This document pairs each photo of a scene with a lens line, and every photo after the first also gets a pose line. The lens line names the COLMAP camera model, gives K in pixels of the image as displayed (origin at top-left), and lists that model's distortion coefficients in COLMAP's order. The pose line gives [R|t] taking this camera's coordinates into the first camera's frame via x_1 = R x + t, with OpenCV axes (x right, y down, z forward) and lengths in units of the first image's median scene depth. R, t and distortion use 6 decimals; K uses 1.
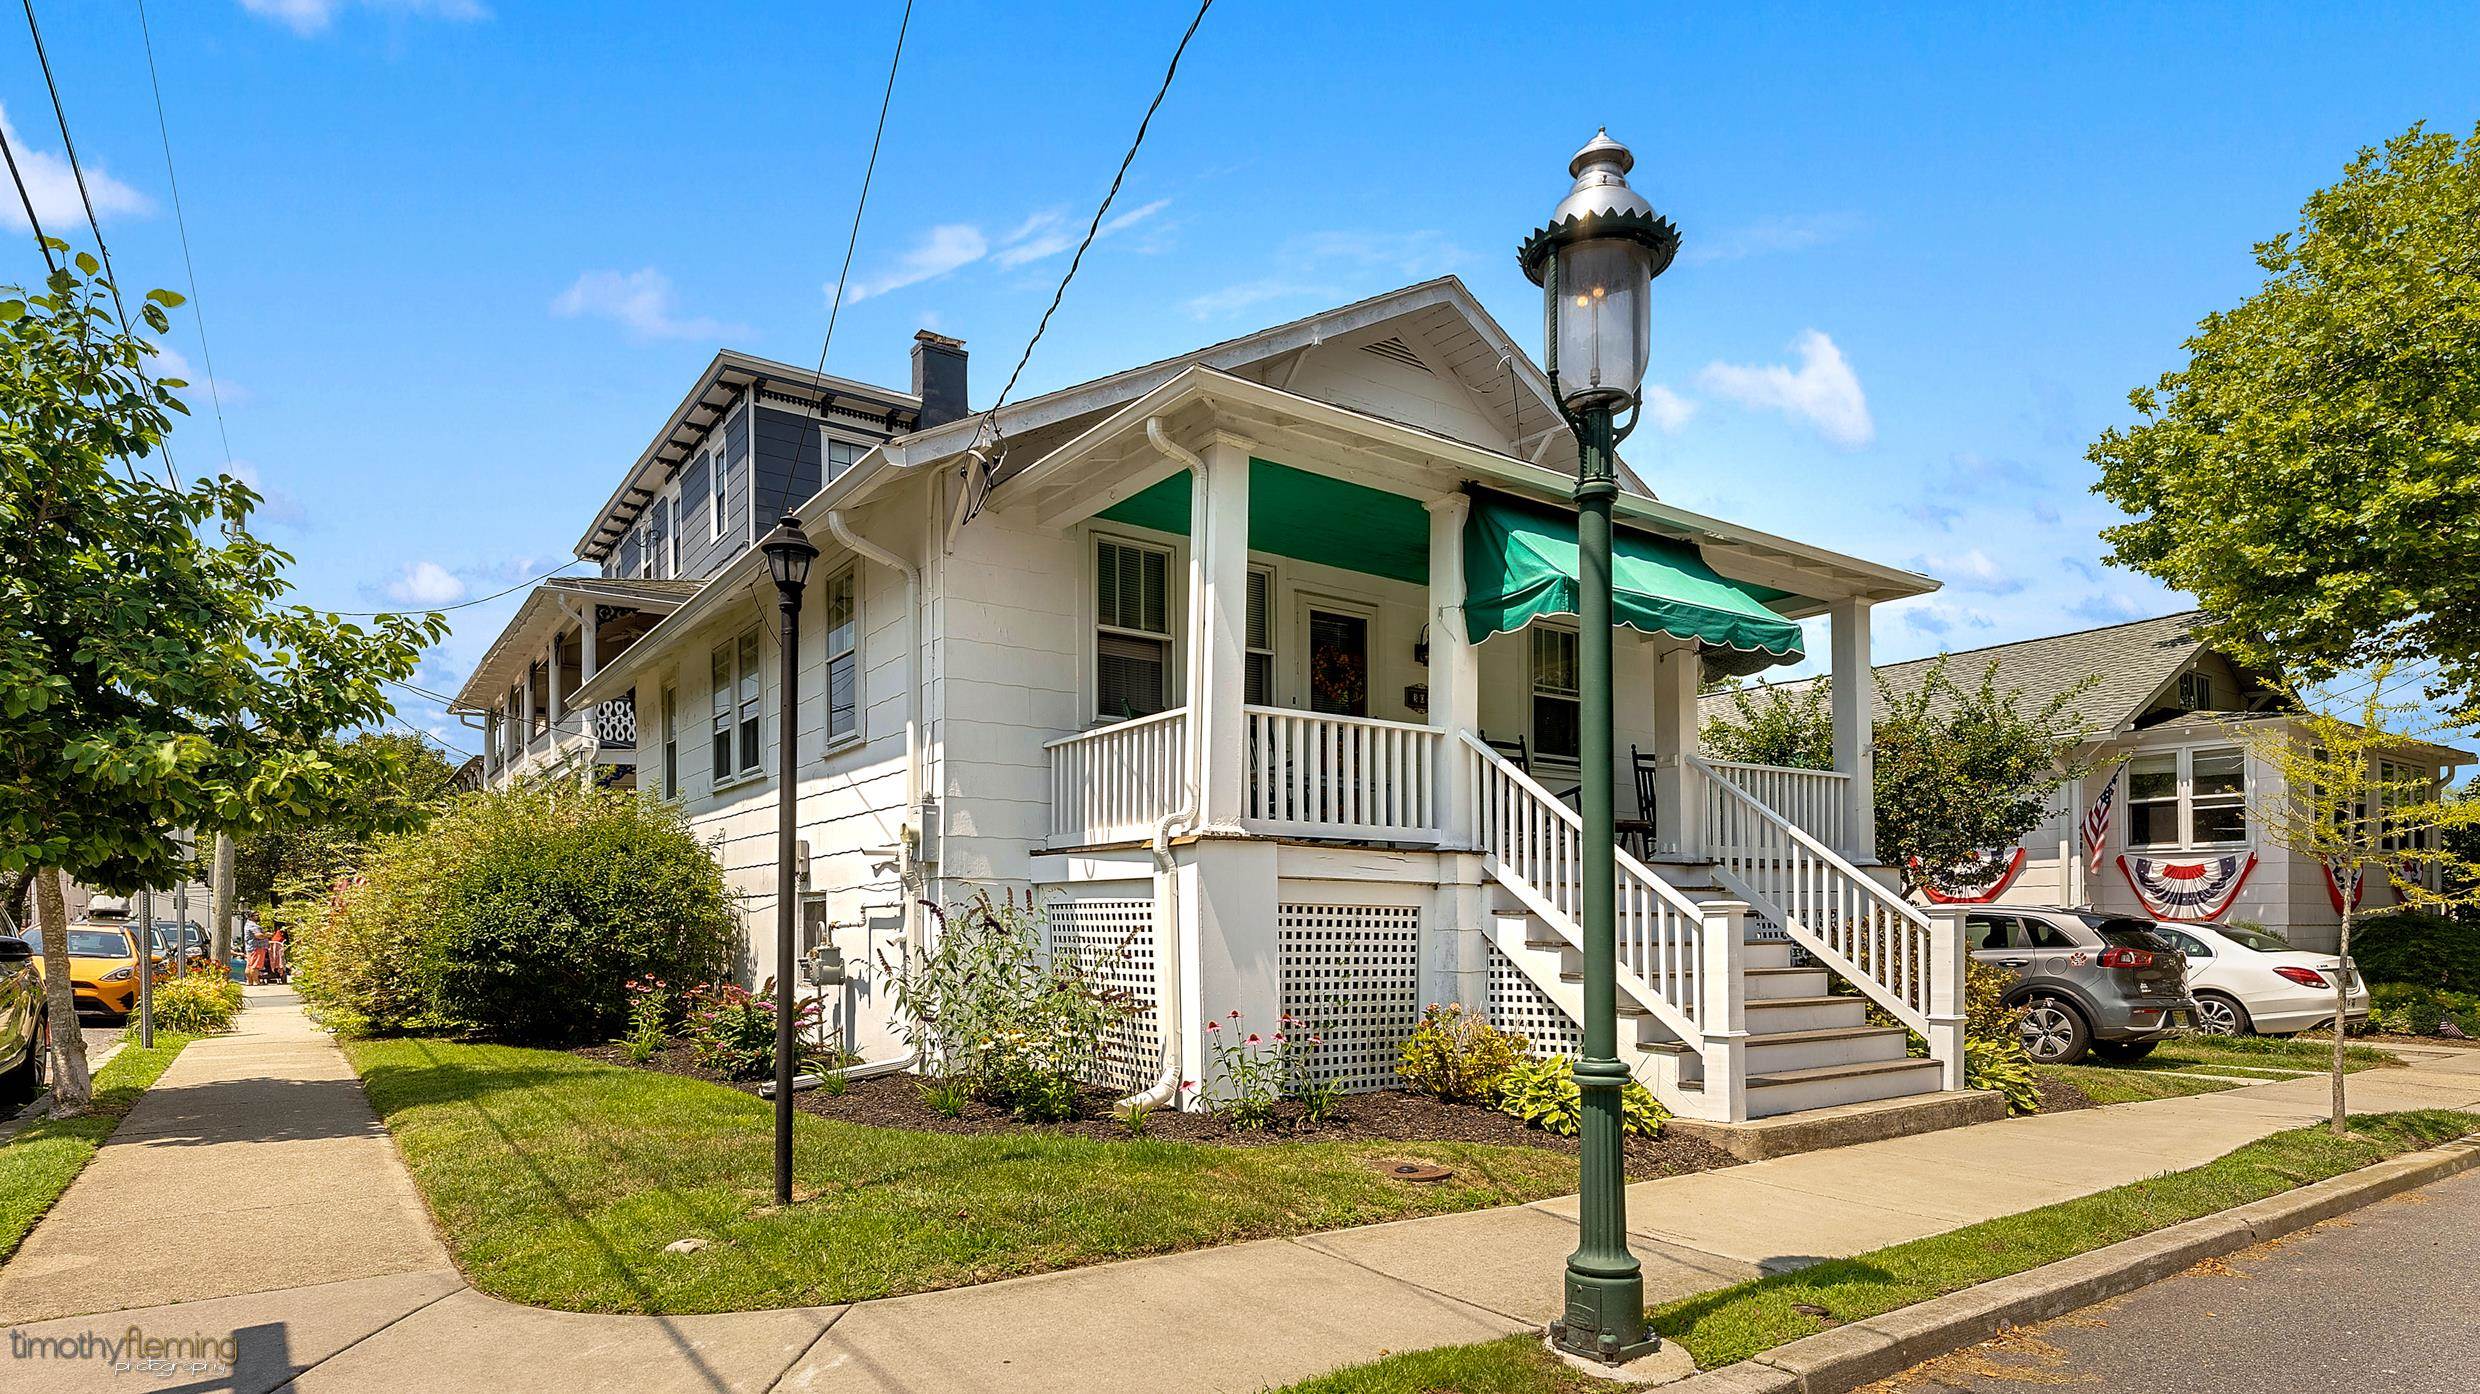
lens RADIAL K [[1287.6, 0, 1235.2], [0, 1287.6, 656.3], [0, 0, 1]] dist [-0.001265, -0.000327]
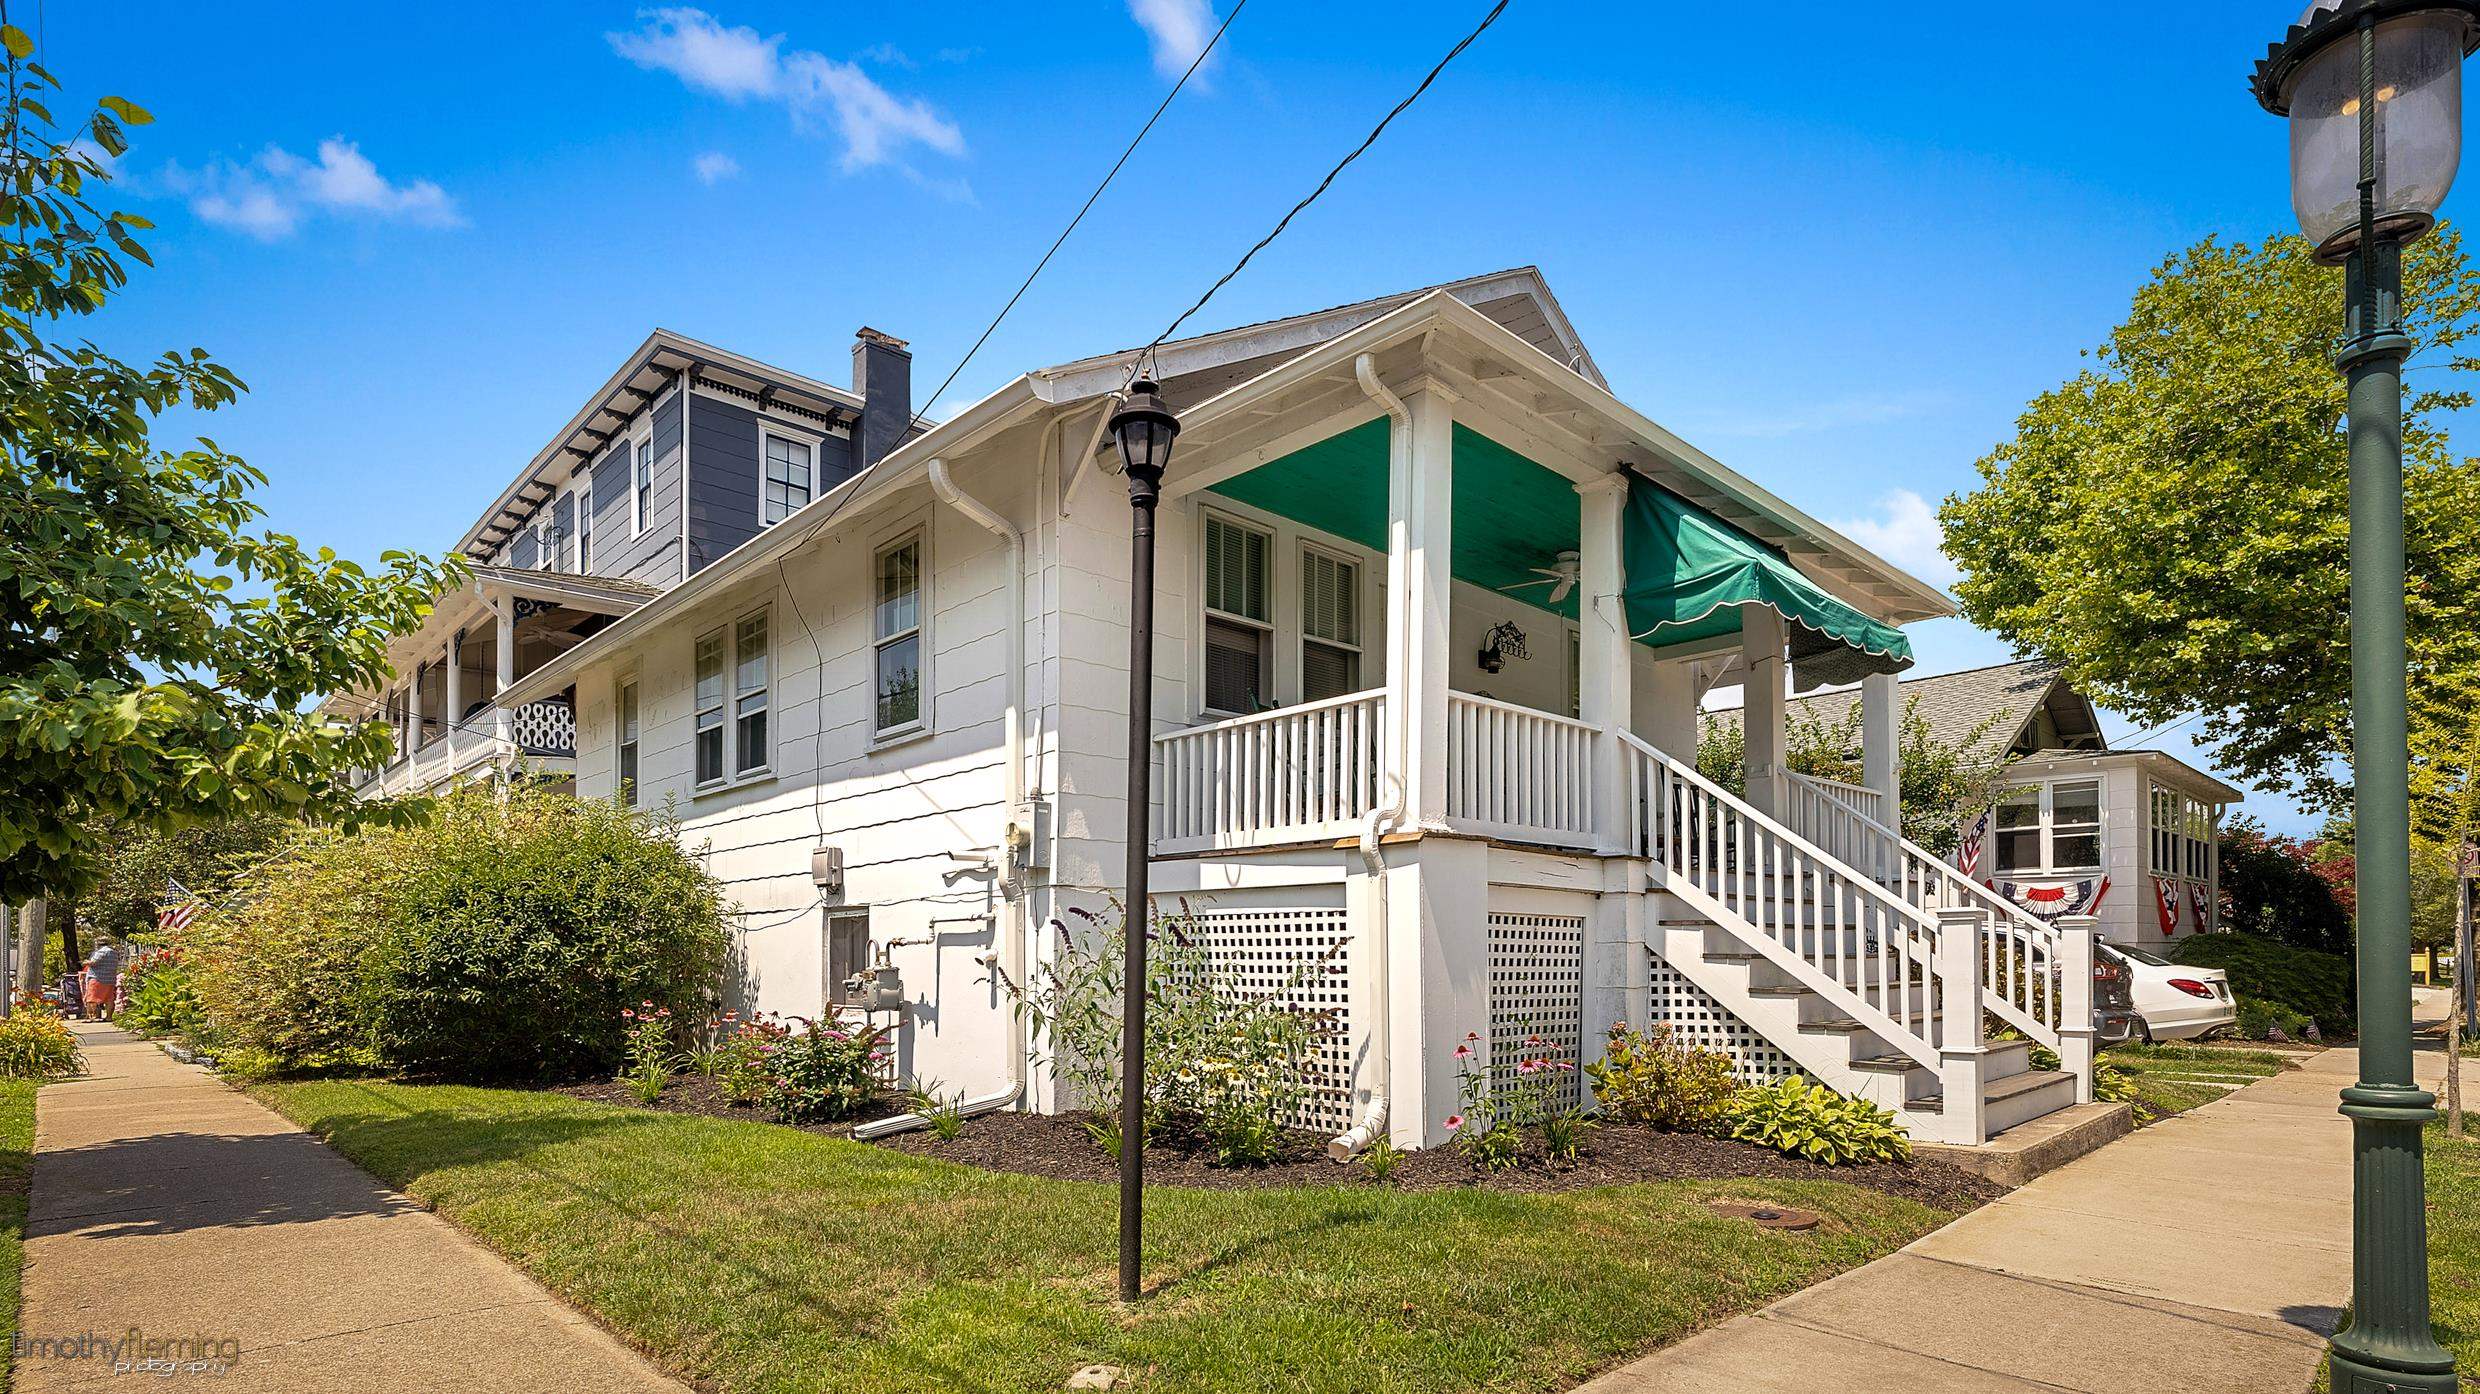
lens RADIAL K [[1224.9, 0, 1240.0], [0, 1224.9, 697.0], [0, 0, 1]] dist [-0.003505, 0.000343]
pose [[0.990845, 0.022189, 0.133168, -0.209668], [-0.022228, 0.999752, -0.001196, 0.041171], [-0.133162, -0.001775, 0.991093, 0.156354]]
